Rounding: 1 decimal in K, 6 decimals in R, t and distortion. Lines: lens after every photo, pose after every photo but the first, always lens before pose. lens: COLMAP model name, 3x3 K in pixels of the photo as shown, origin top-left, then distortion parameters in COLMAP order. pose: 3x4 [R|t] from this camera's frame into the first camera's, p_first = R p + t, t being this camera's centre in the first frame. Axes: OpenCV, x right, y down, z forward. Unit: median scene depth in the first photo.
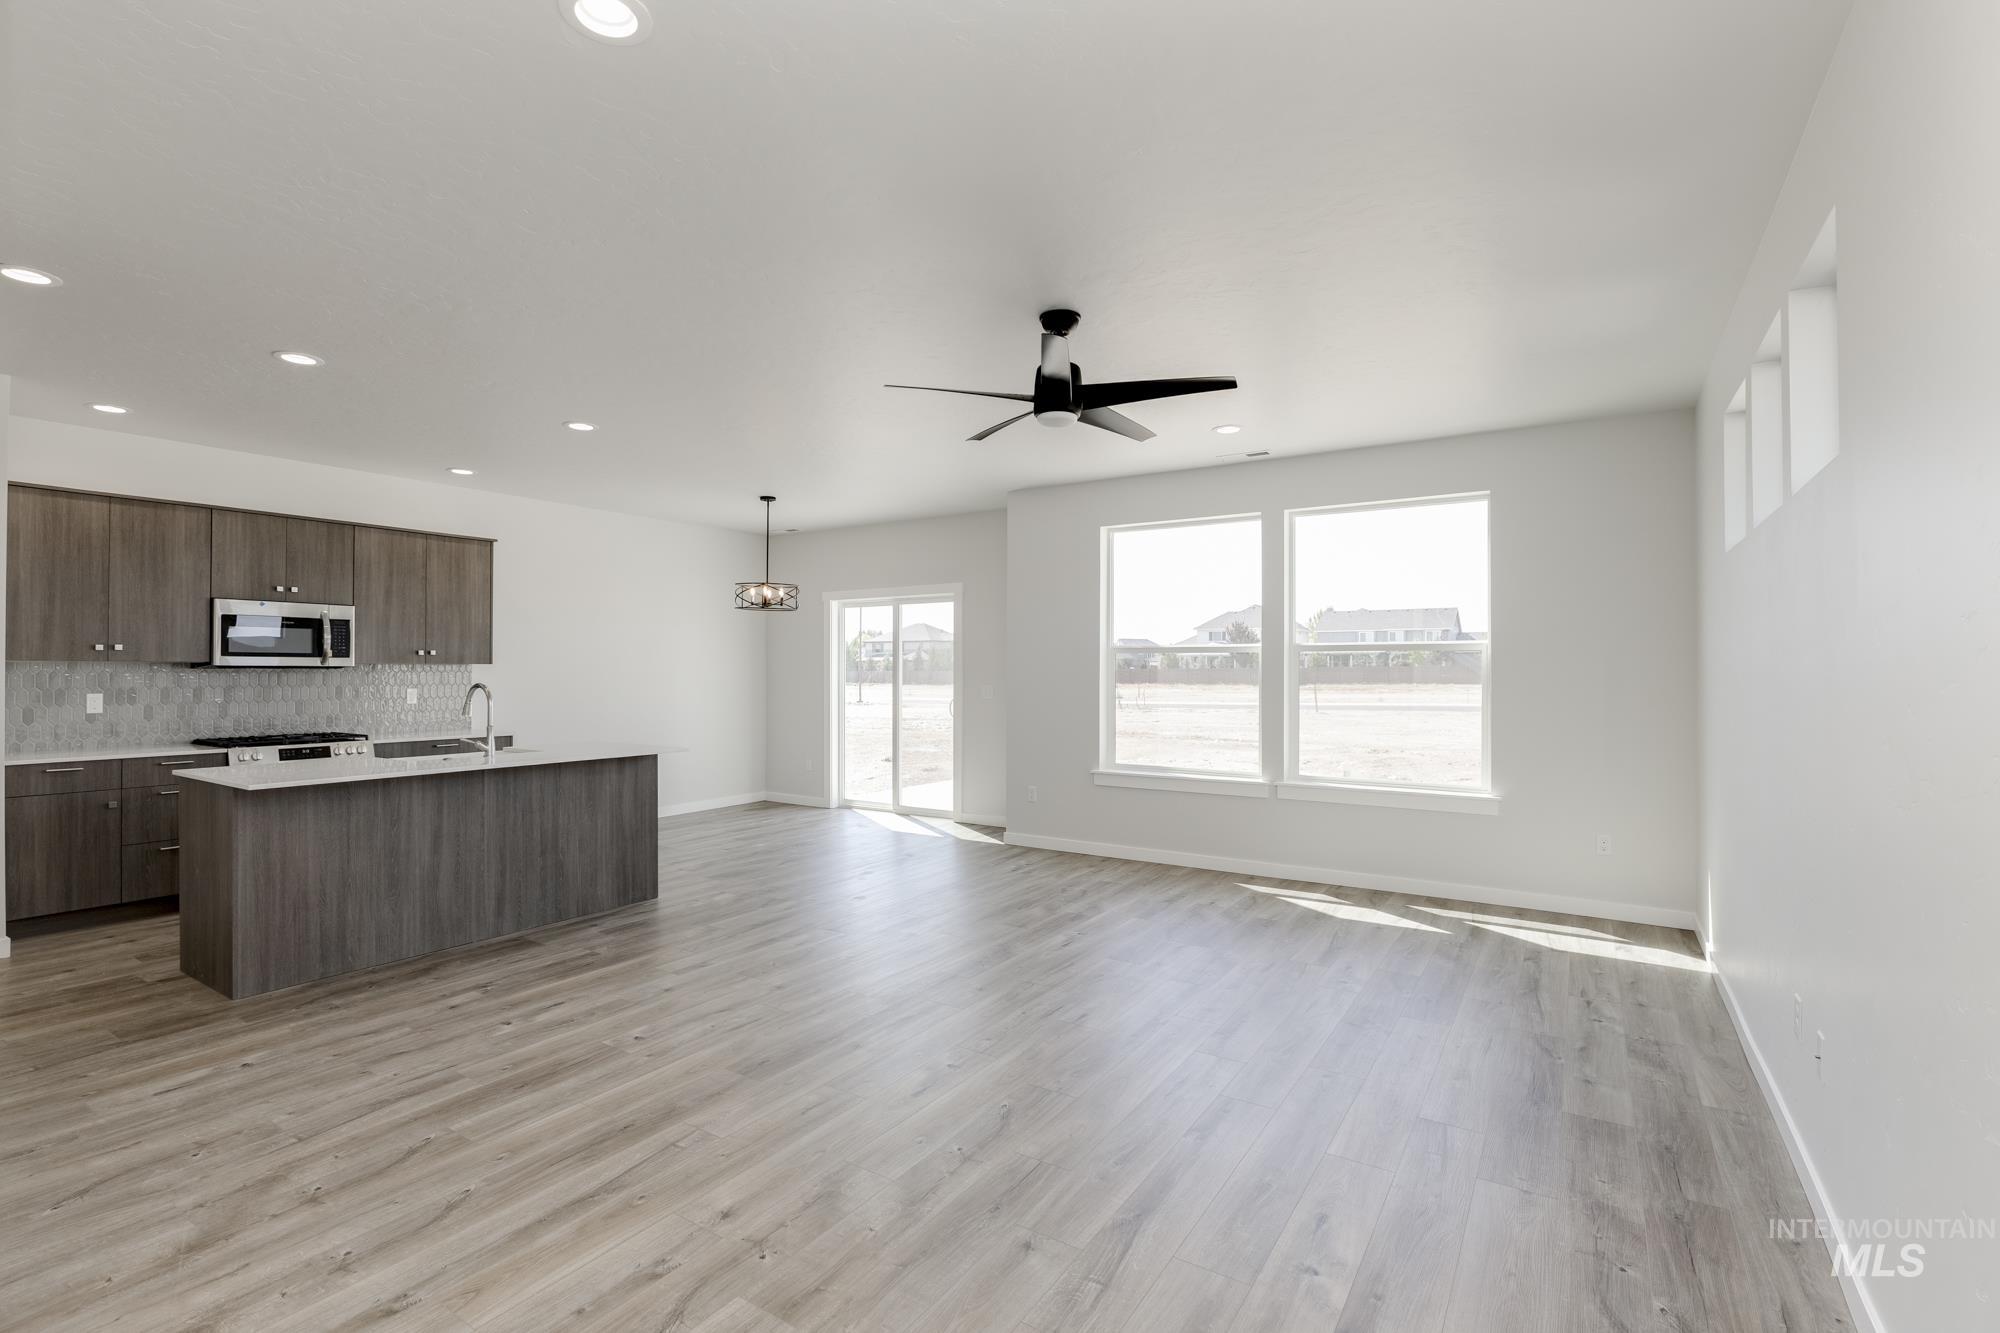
lens RADIAL K [[924.0, 0, 988.5], [0, 924.0, 664.9], [0, 0, 1]] dist [-0.009998, 0.000054]
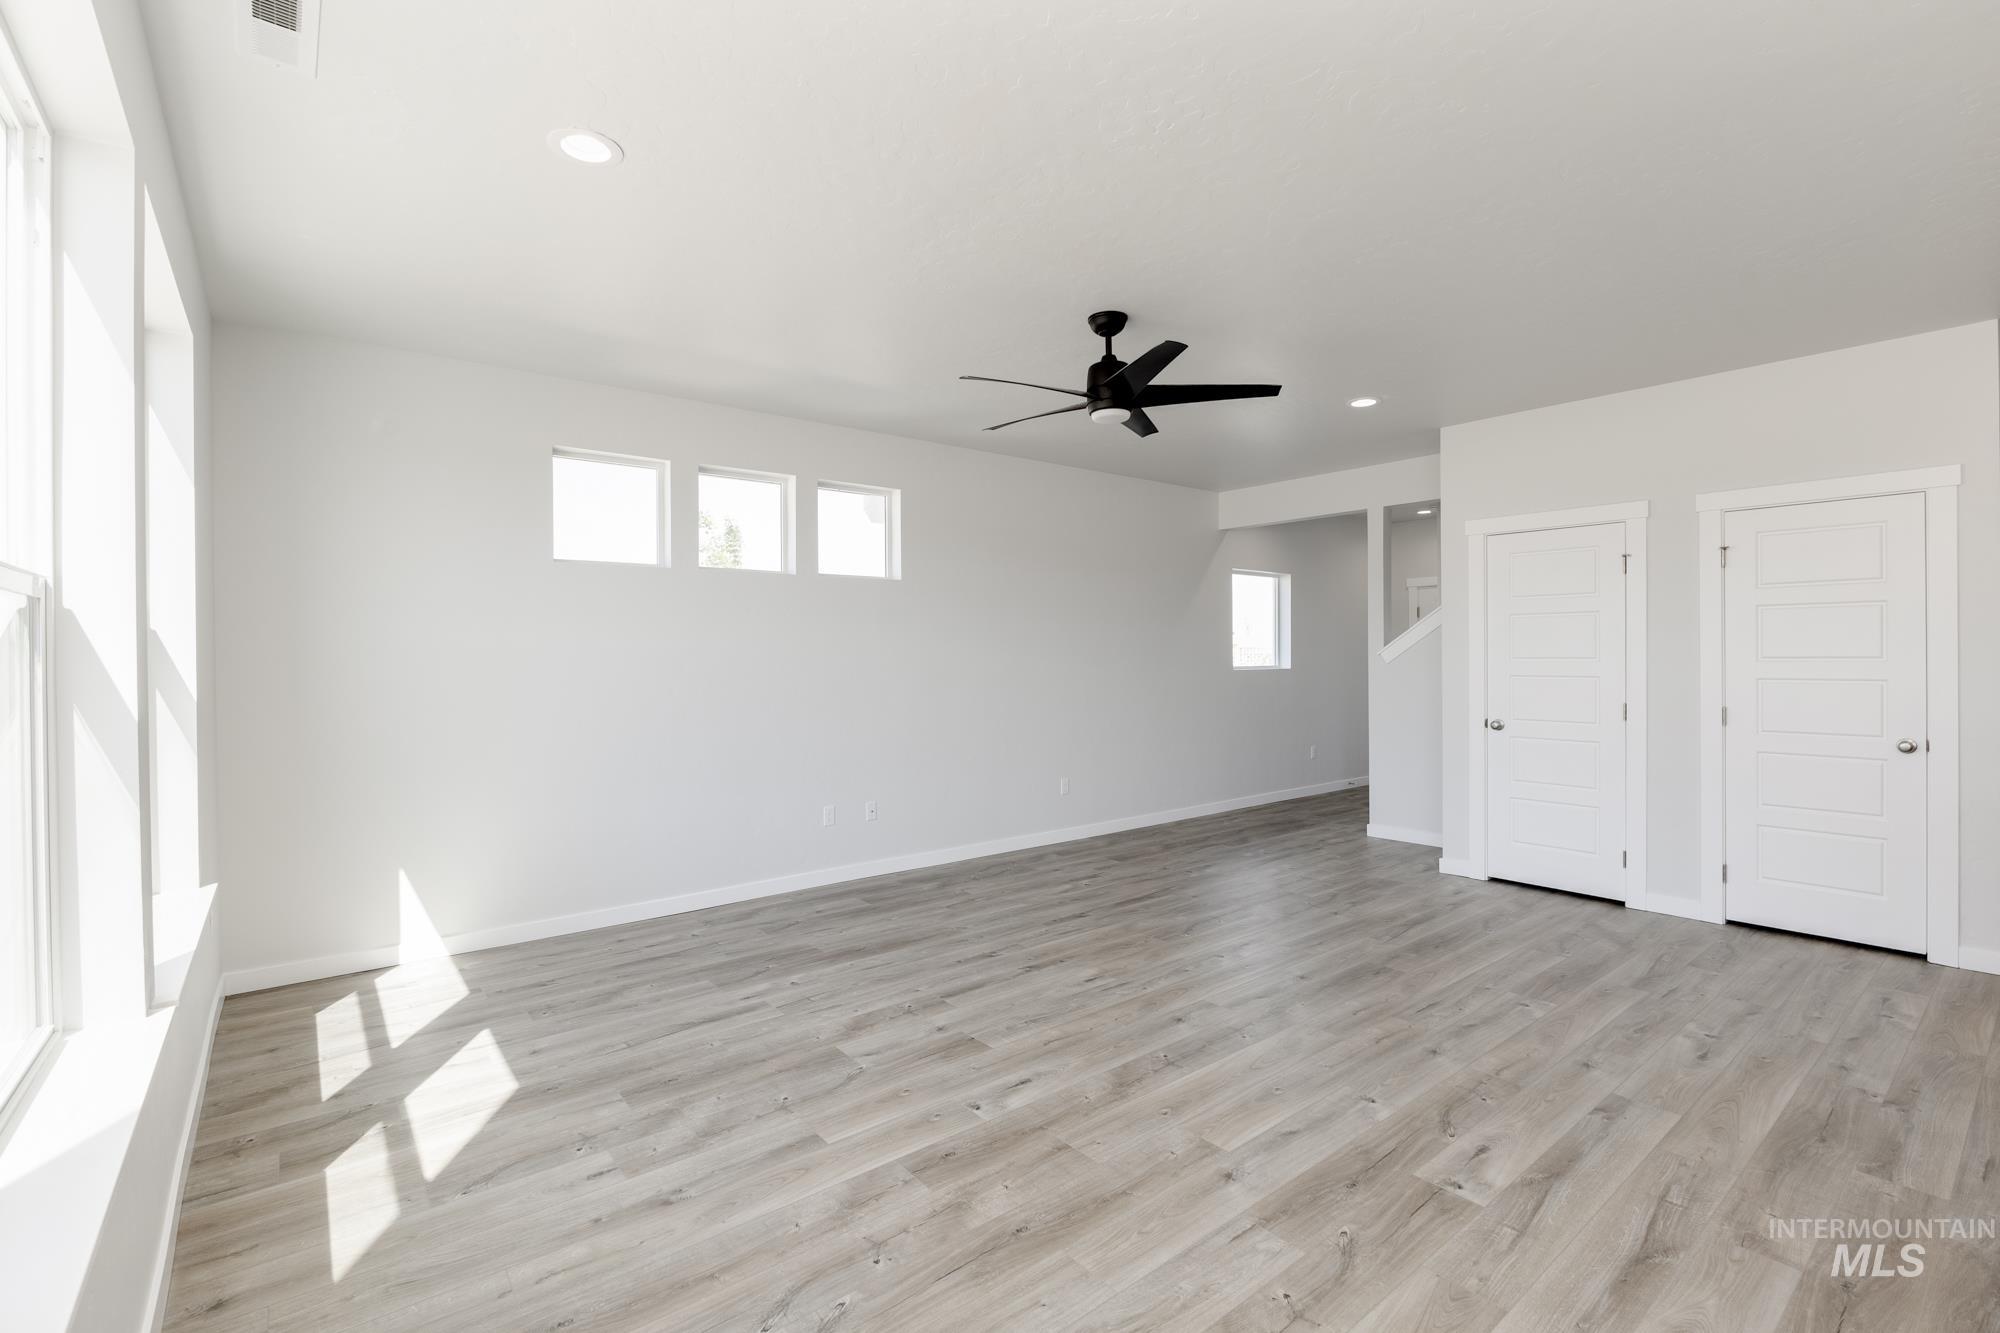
lens RADIAL K [[903.5, 0, 995.3], [0, 903.5, 691.6], [0, 0, 1]] dist [-0.009283, 0.000747]
pose [[-0.950071, -0.007215, 0.311950, -0.082031], [0.003903, 0.999380, 0.035000, 0.006315], [-0.312009, 0.034470, -0.949454, 1.422755]]
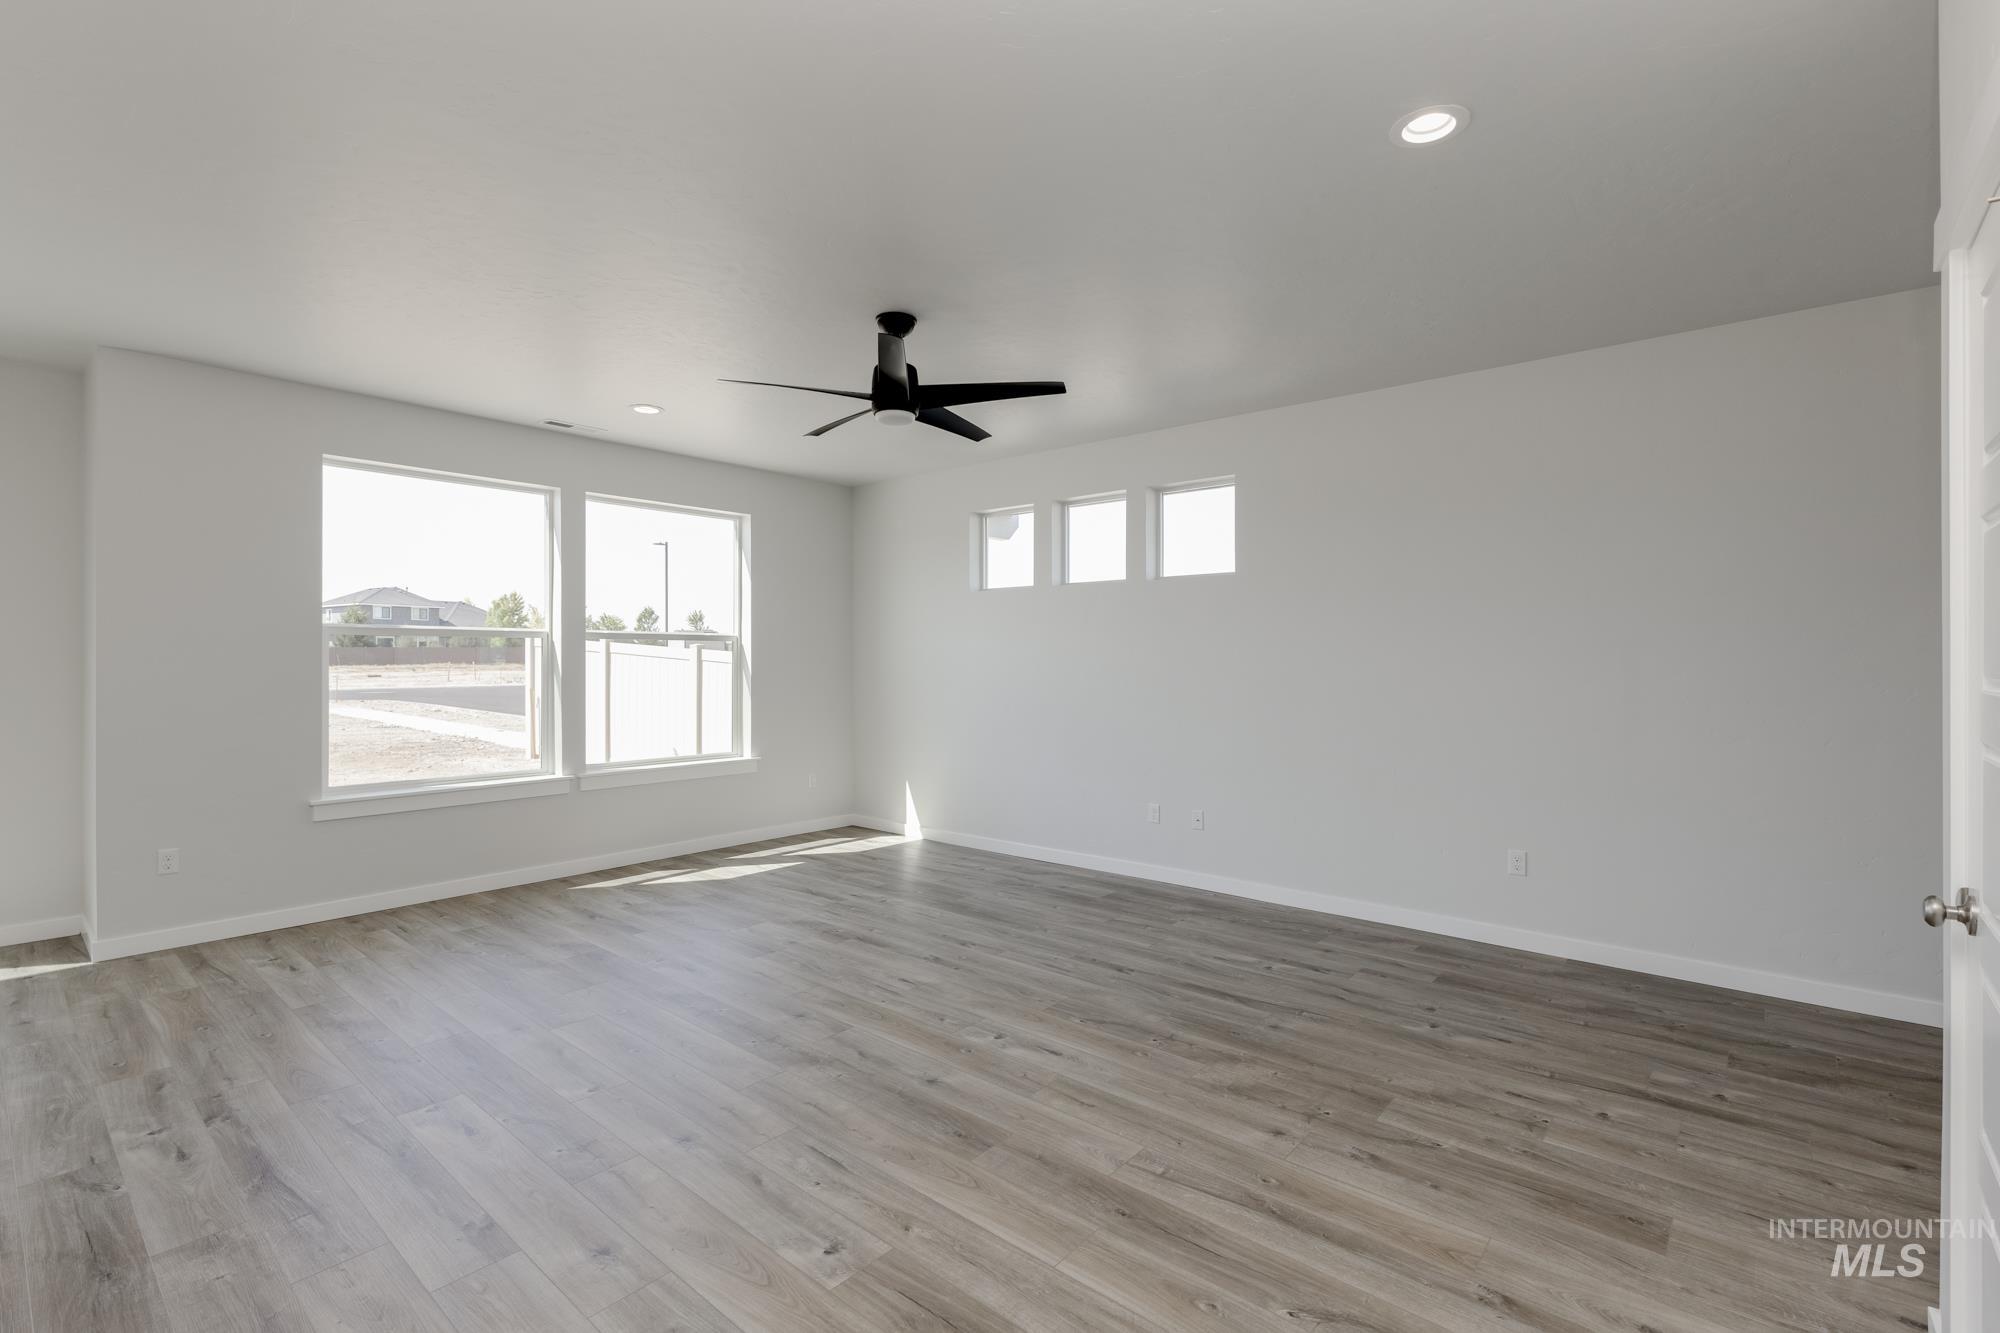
lens RADIAL K [[877.7, 0, 997.8], [0, 877.7, 646.6], [0, 0, 1]] dist [-0.001732, 0.000404]
pose [[0.125750, 0.012744, 0.991980, -0.633062], [-0.006368, 0.999907, -0.012038, 0.003508], [-0.992041, -0.004803, 0.125820, 0.540506]]
